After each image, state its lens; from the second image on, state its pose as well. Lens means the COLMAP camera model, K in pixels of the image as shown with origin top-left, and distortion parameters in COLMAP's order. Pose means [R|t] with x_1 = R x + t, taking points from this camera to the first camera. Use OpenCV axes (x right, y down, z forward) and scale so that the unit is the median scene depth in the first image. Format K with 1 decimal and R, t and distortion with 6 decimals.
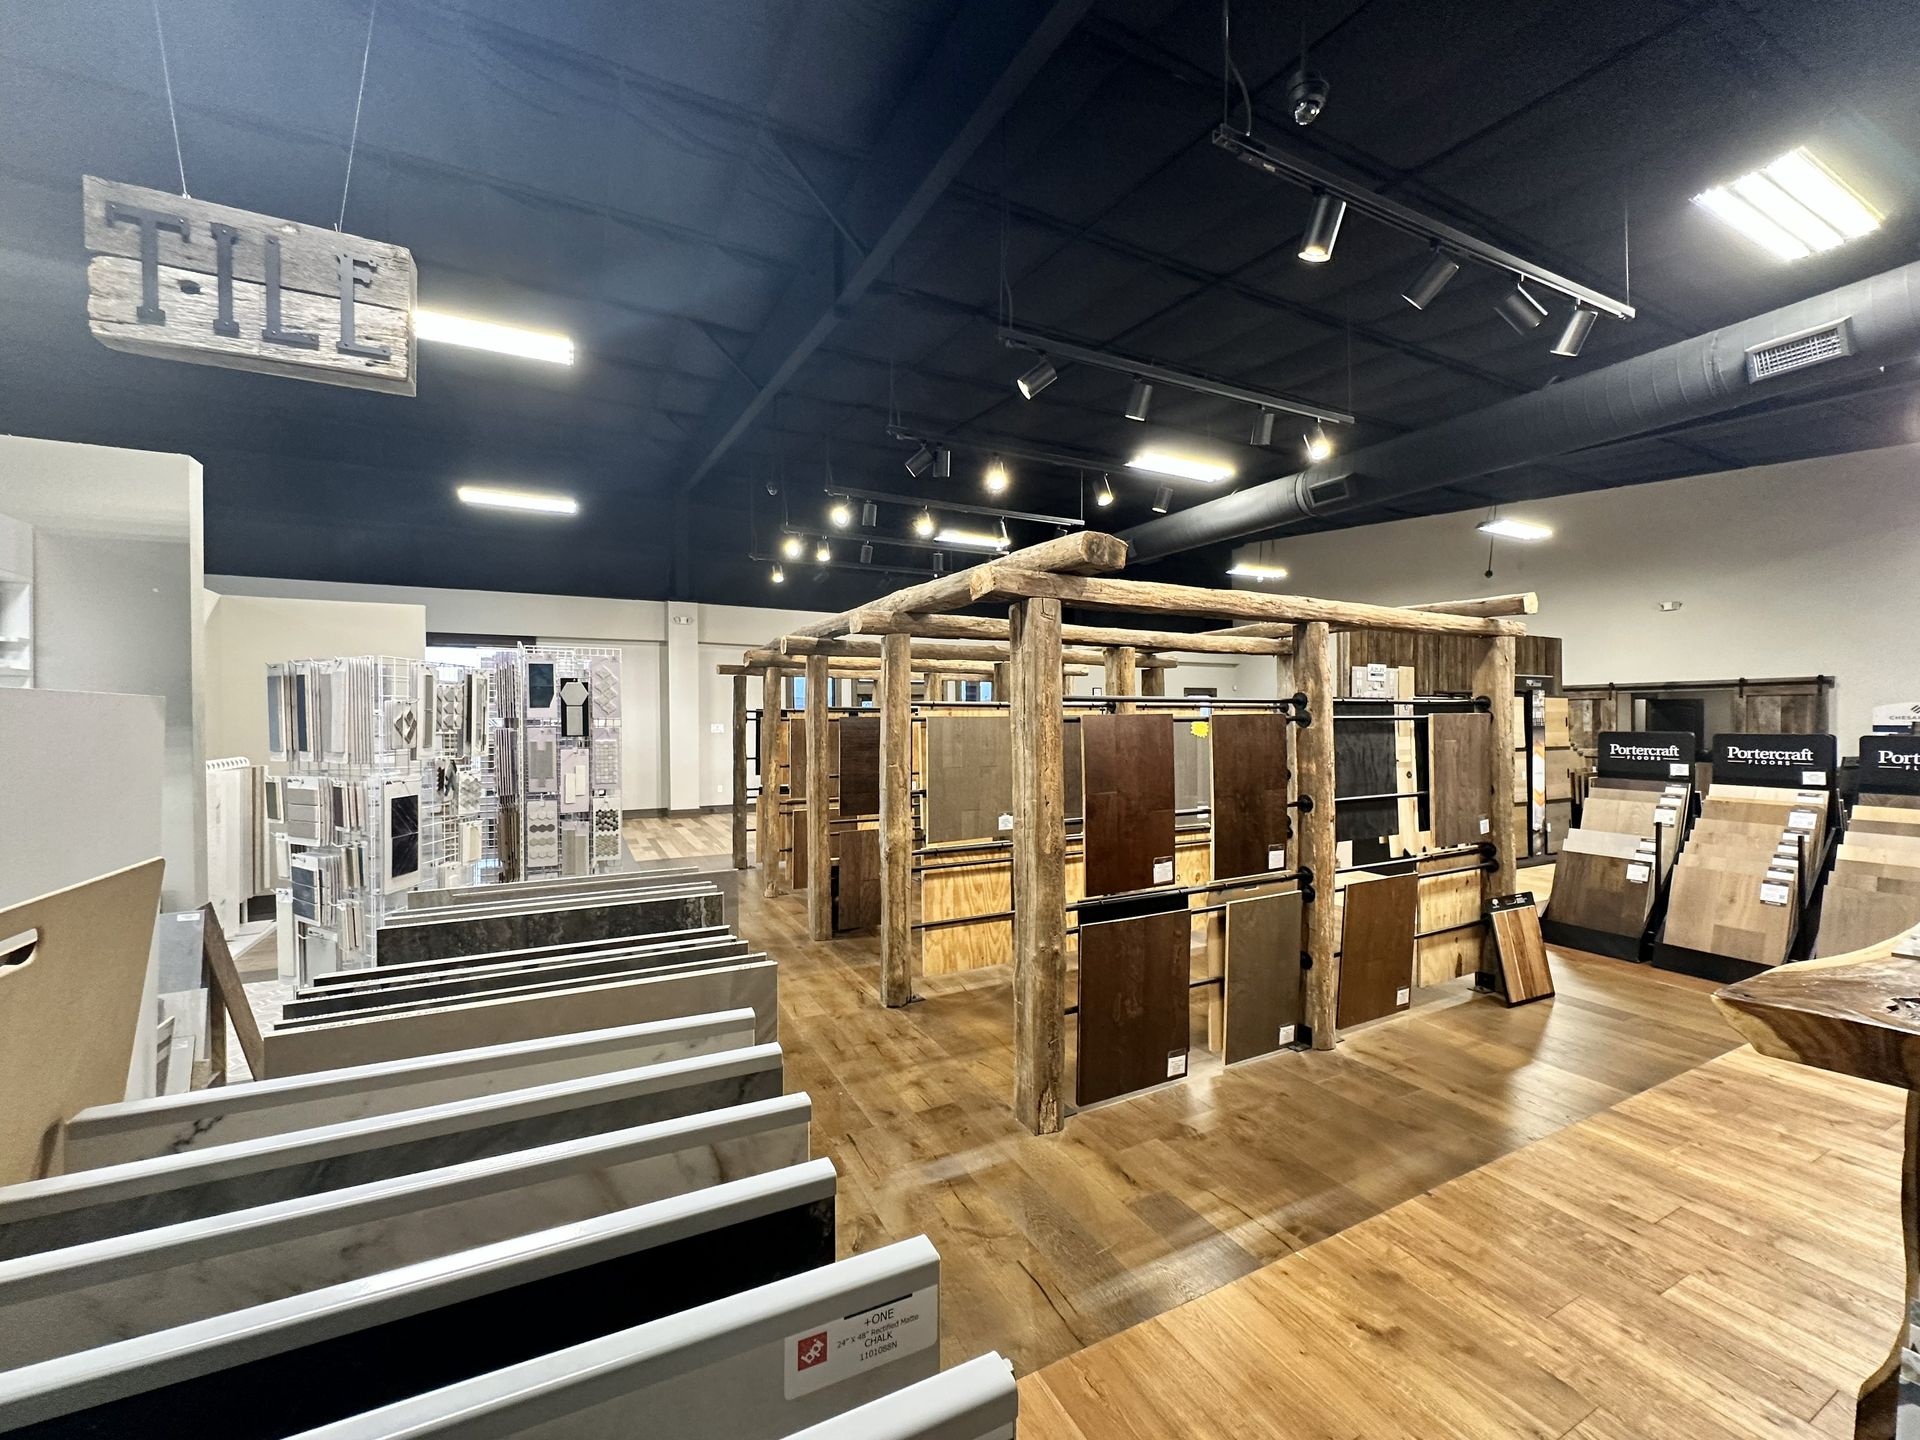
lens RADIAL K [[764.3, 0, 968.0], [0, 764.3, 721.3], [0, 0, 1]] dist [-0.016861, 0.003232]
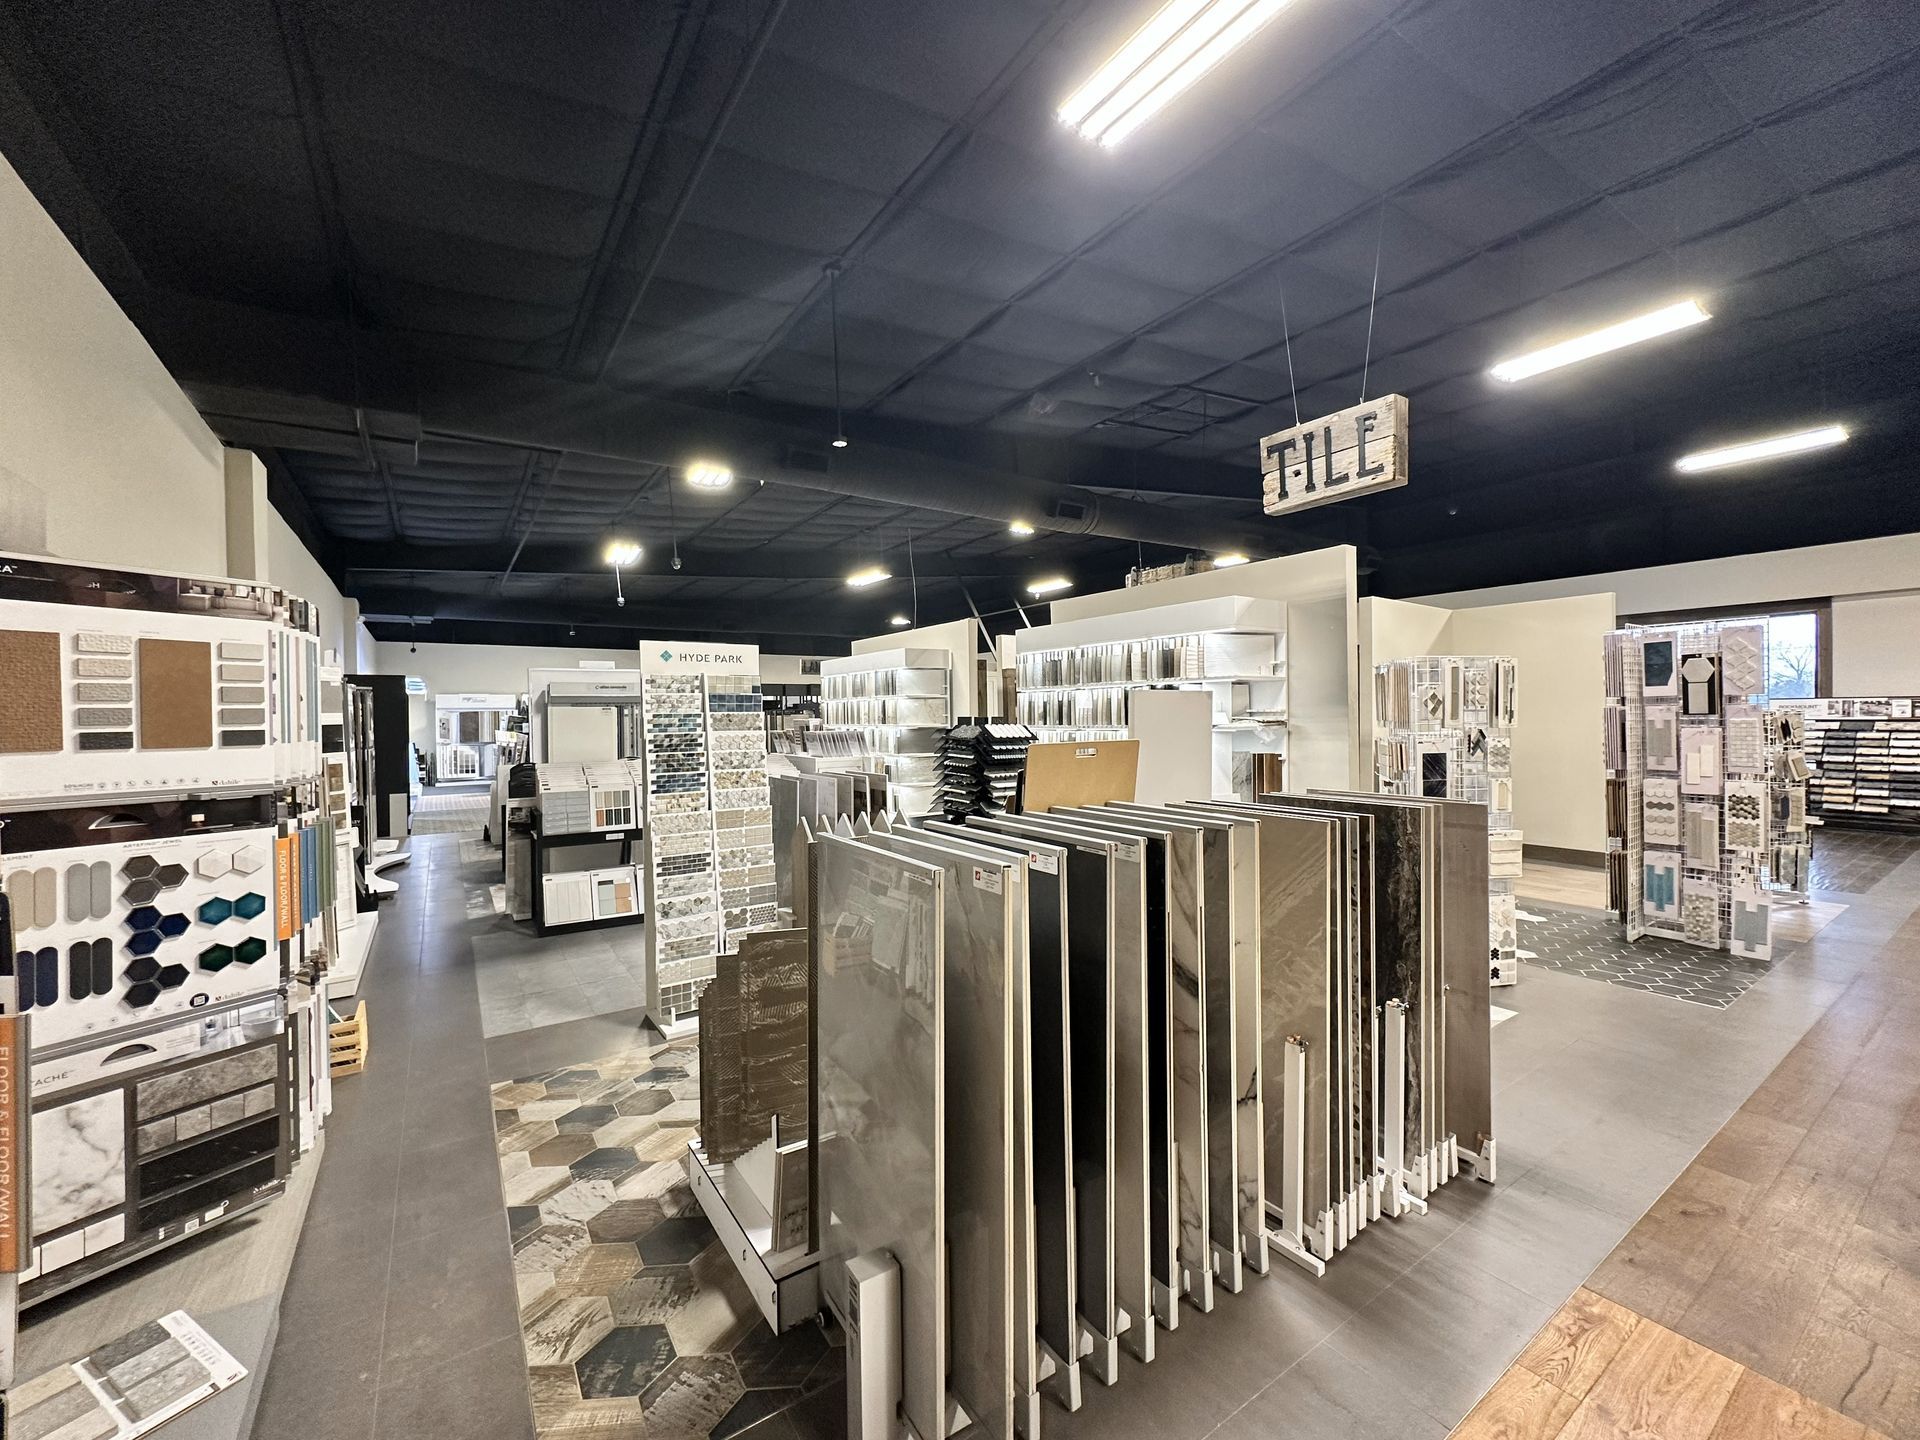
lens RADIAL K [[764.3, 0, 968.0], [0, 764.3, 721.3], [0, 0, 1]] dist [-0.016861, 0.003232]
pose [[0.115542, 0.010331, -0.993249, 0.325861], [0.009704, 0.999886, 0.011529, 0.008453], [0.993255, -0.010970, 0.115429, -0.023428]]
